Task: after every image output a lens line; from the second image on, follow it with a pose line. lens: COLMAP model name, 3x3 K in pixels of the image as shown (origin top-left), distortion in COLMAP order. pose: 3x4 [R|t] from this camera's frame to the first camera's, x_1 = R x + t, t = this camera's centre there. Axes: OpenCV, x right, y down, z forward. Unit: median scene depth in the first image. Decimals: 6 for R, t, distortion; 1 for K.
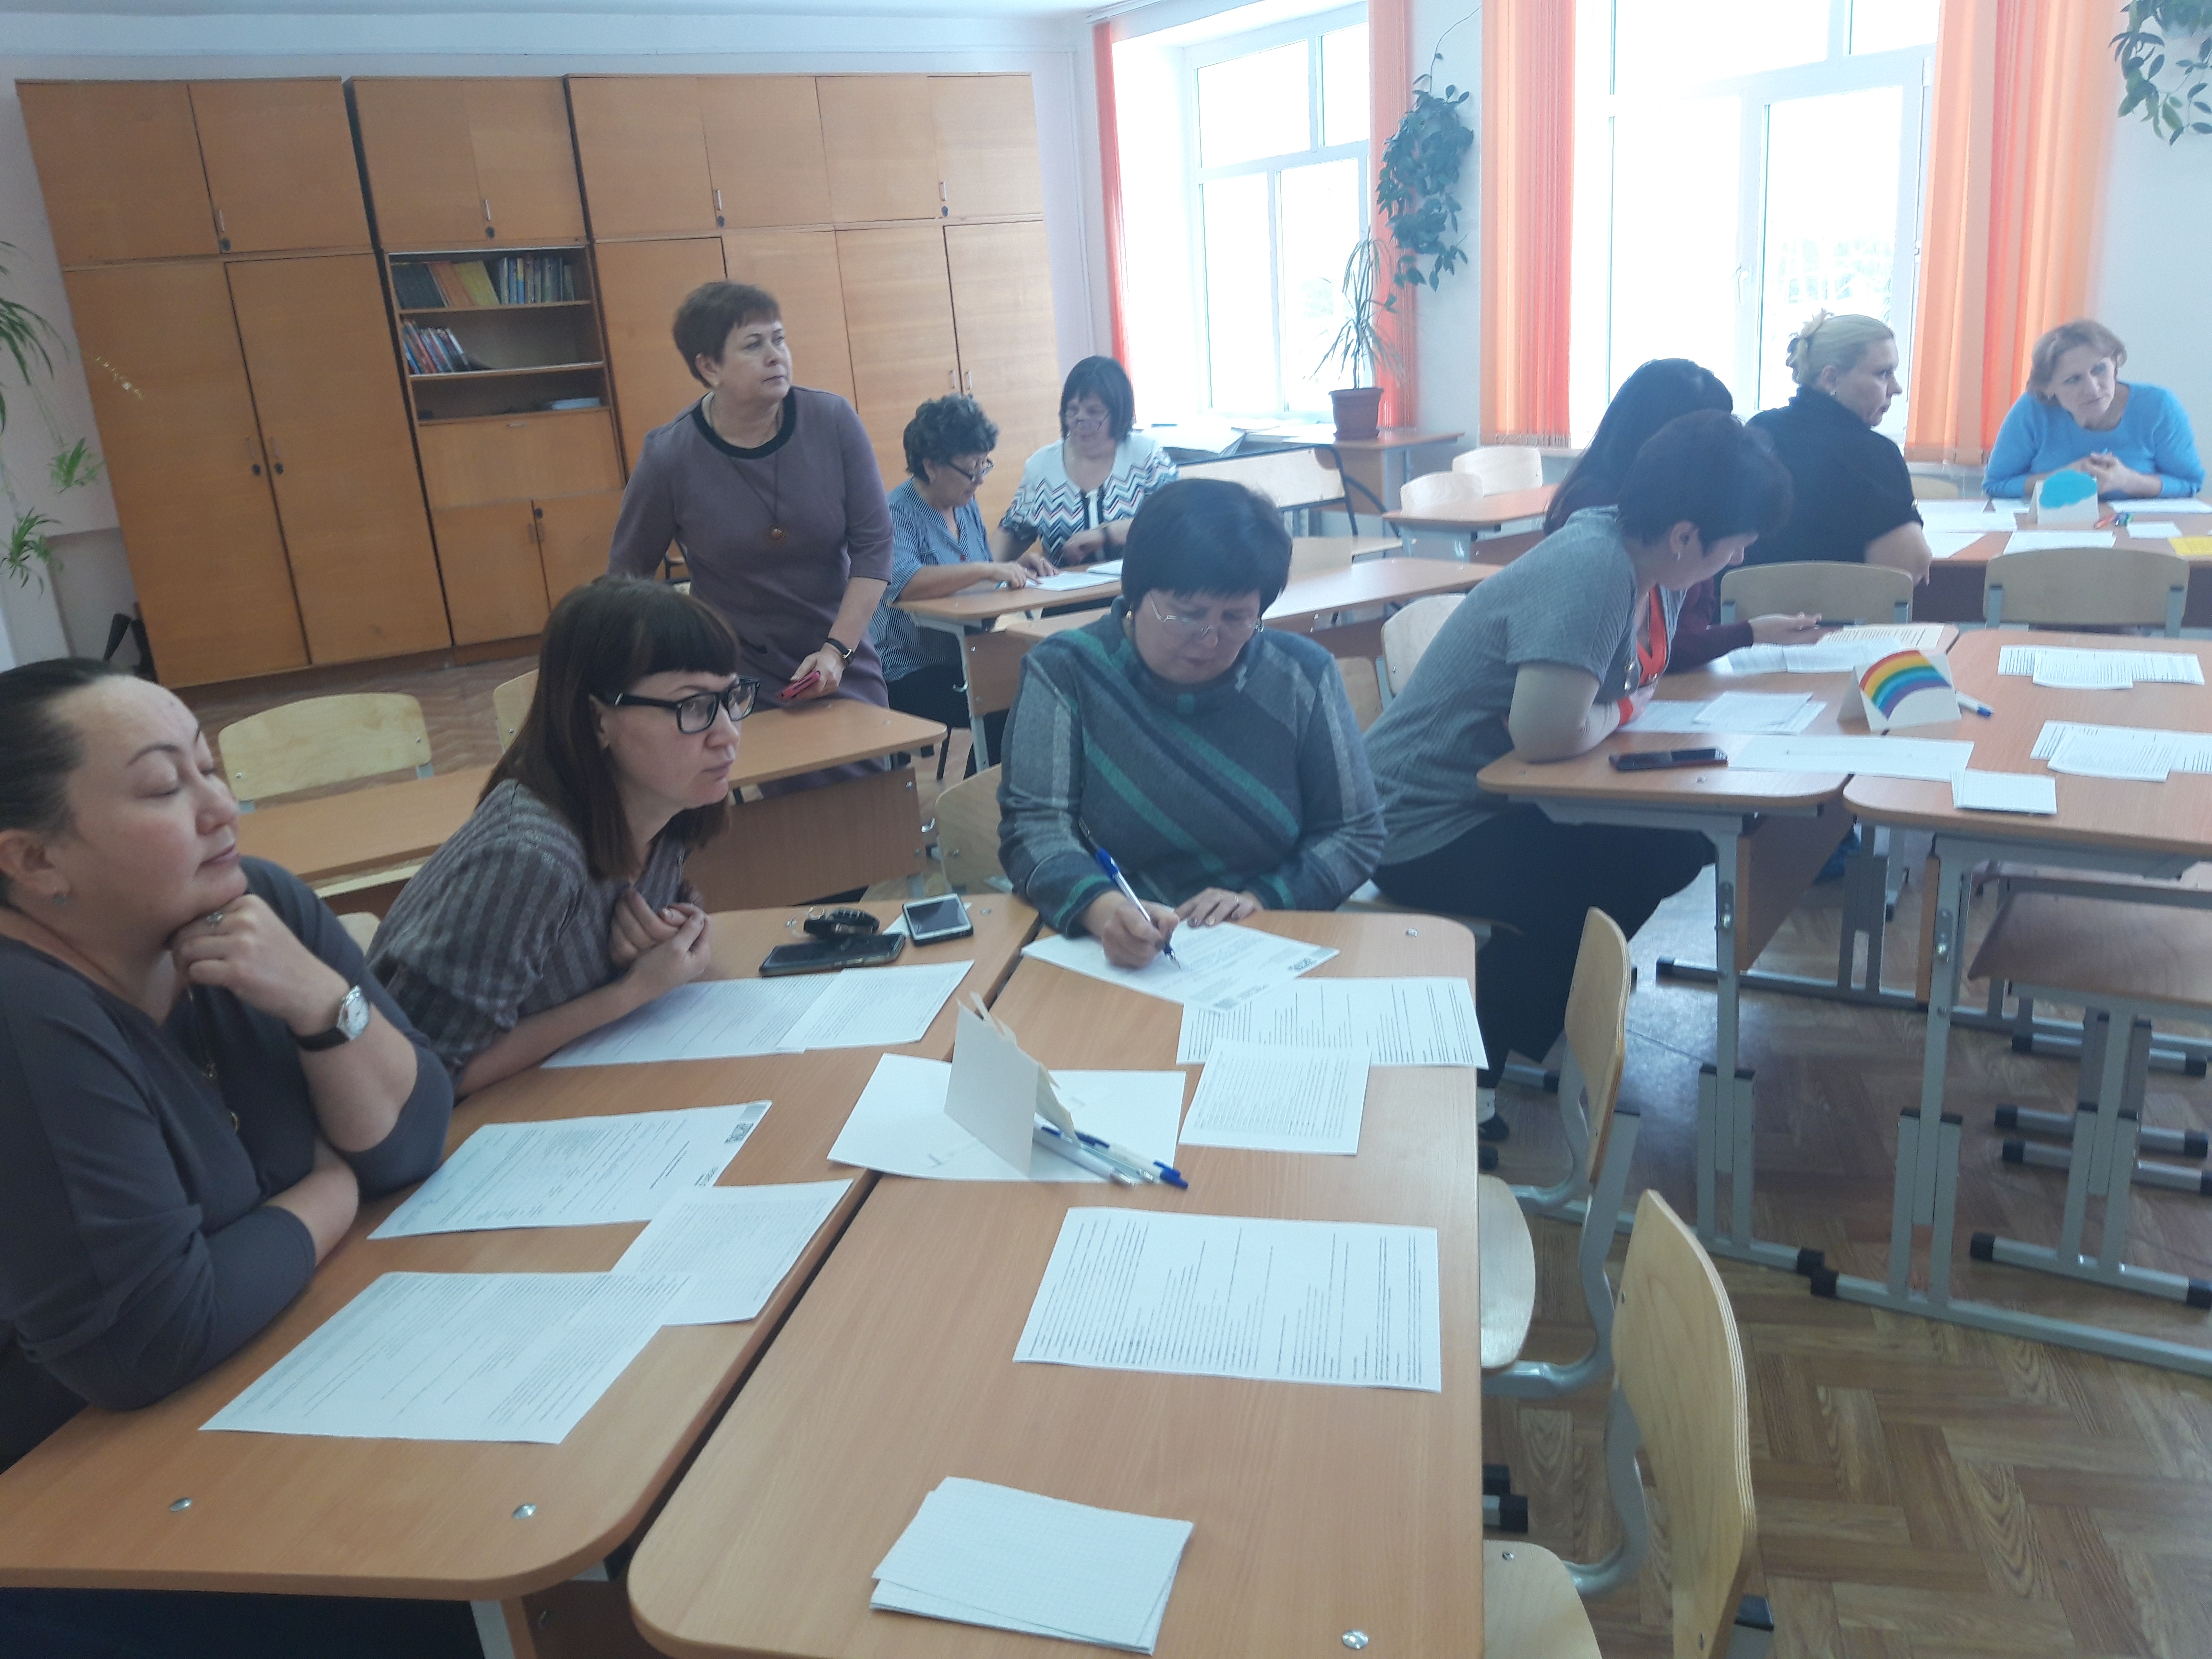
lens RADIAL K [[1687.4, 0, 1106.0], [0, 1687.4, 829.5], [0, 0, 1]] dist [0.038028, -0.057411]
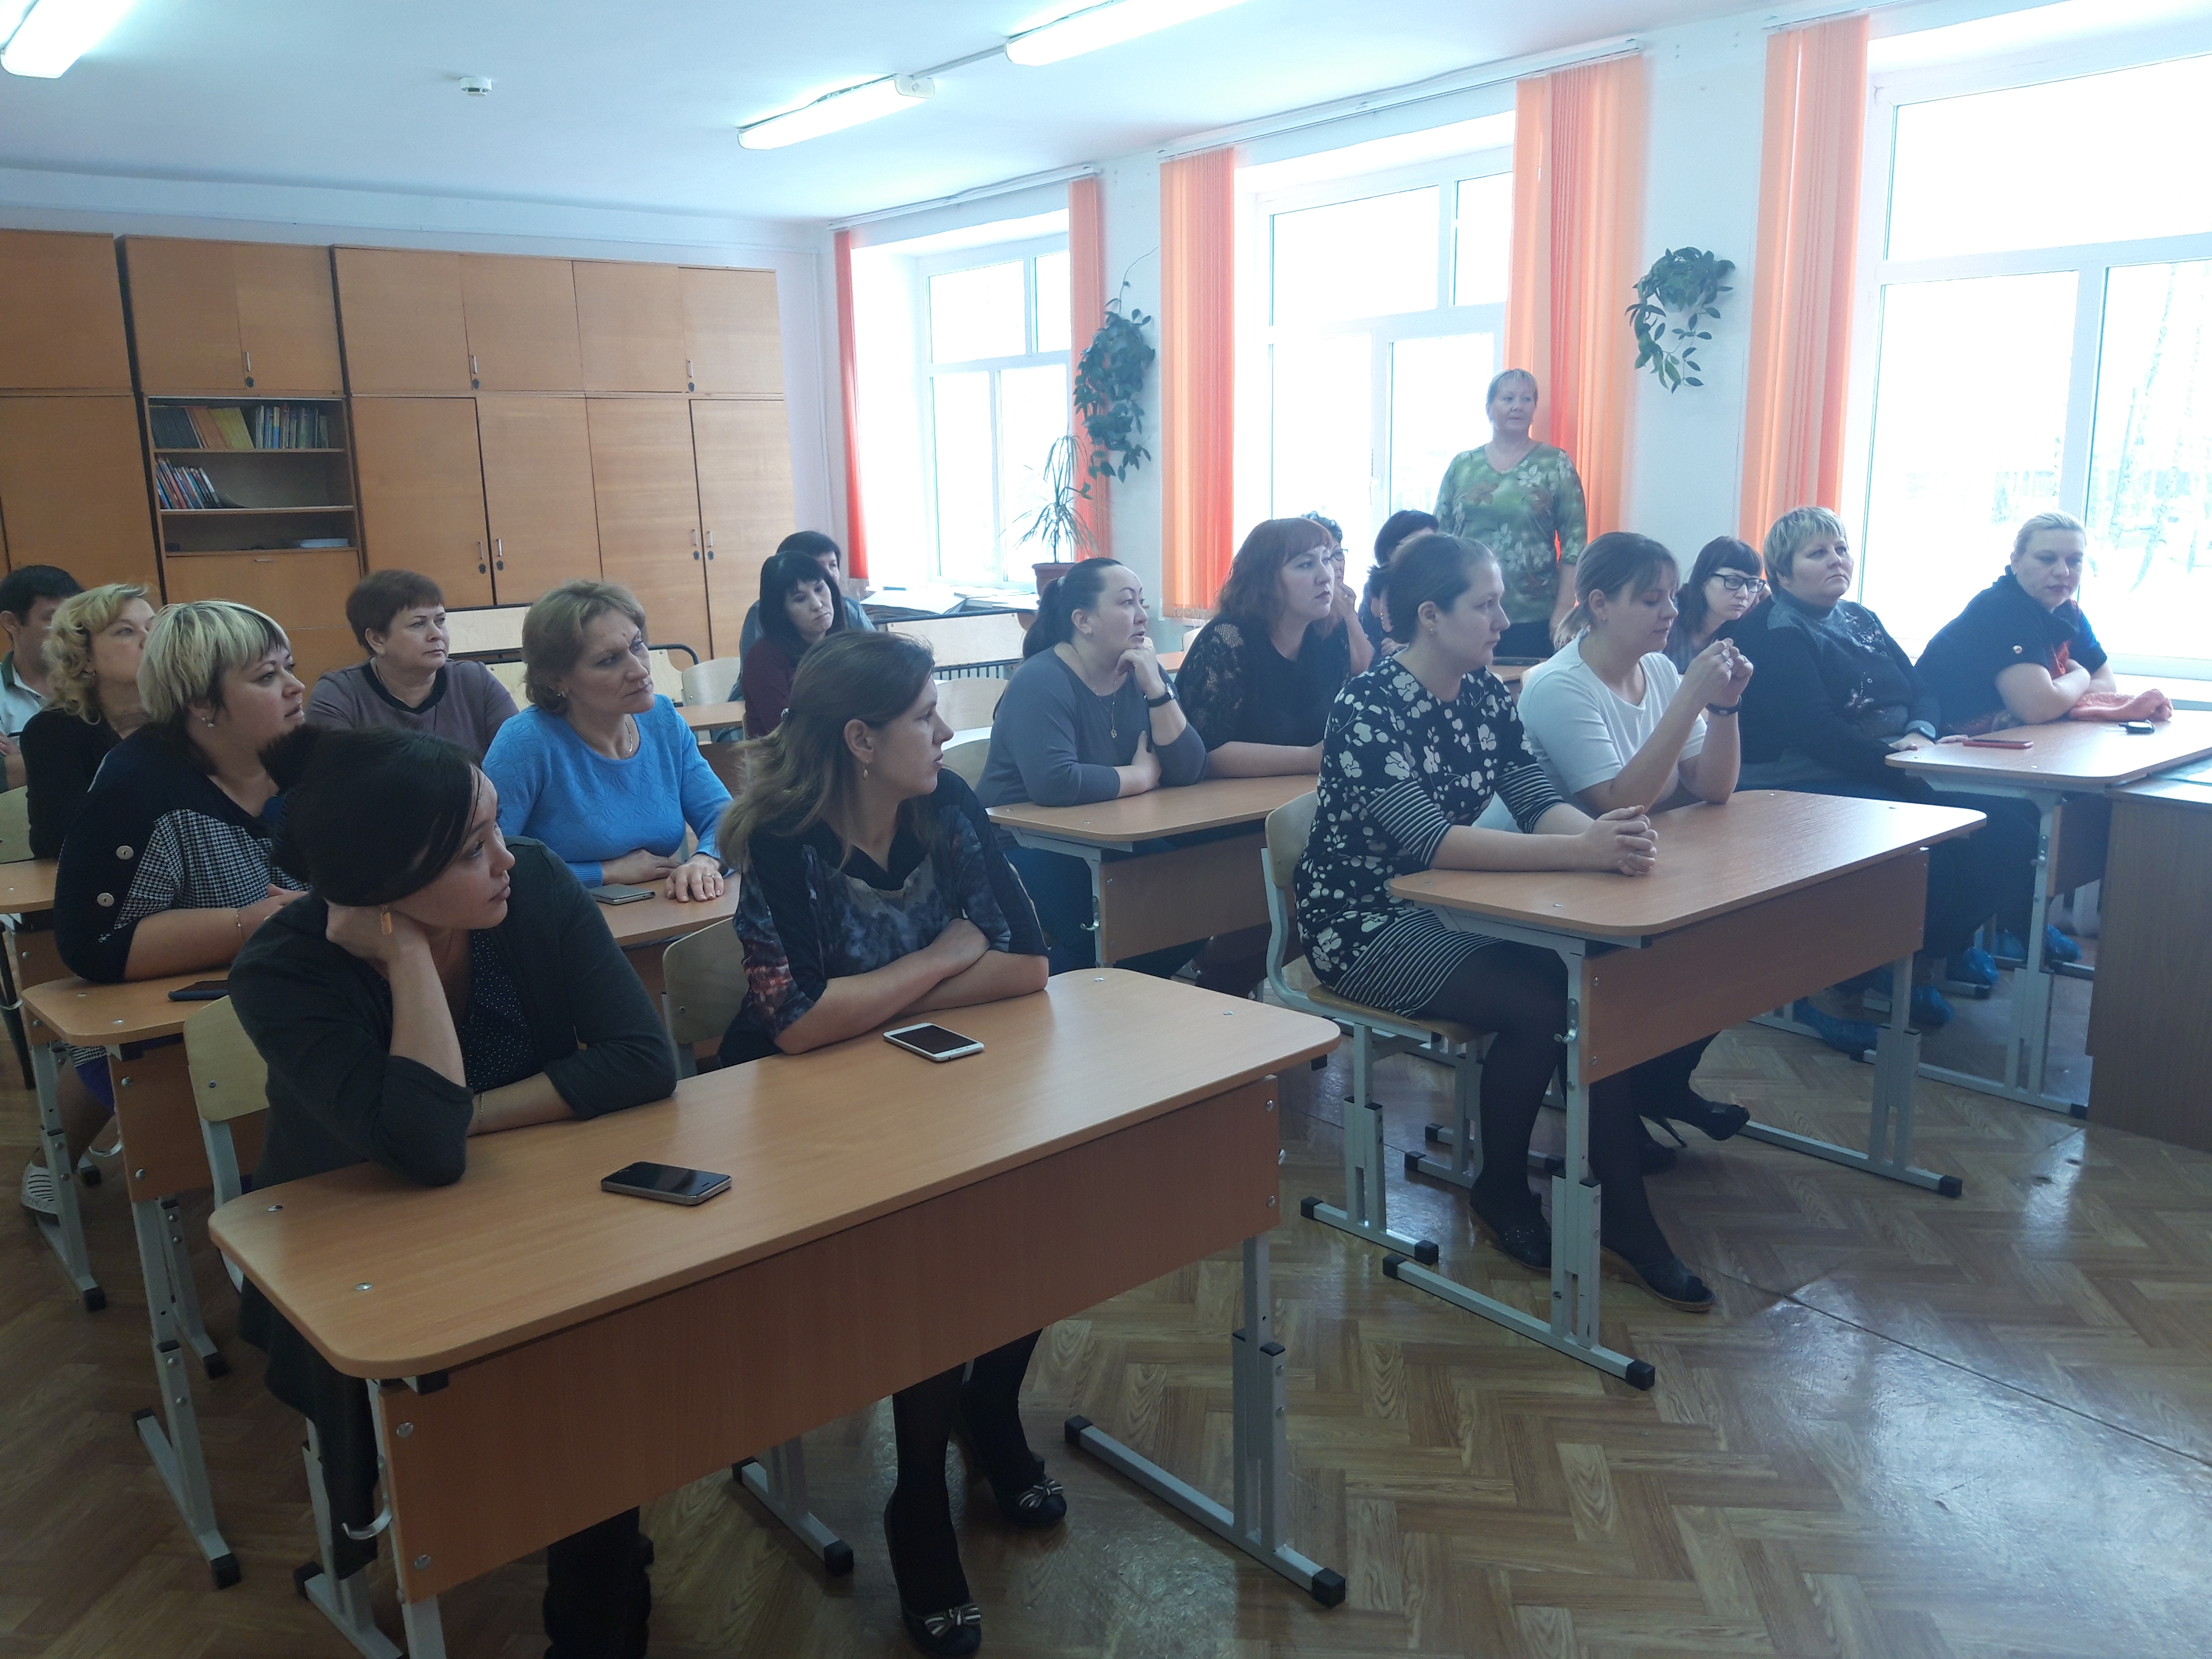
lens RADIAL K [[1737.5, 0, 1111.8], [0, 1737.5, 845.5], [0, 0, 1]] dist [0.096907, -0.184358]
pose [[0.991542, 0.023511, 0.127641, 0.039795], [-0.010846, 0.995026, -0.099024, 0.041165], [-0.129335, 0.096802, 0.986865, -0.131851]]
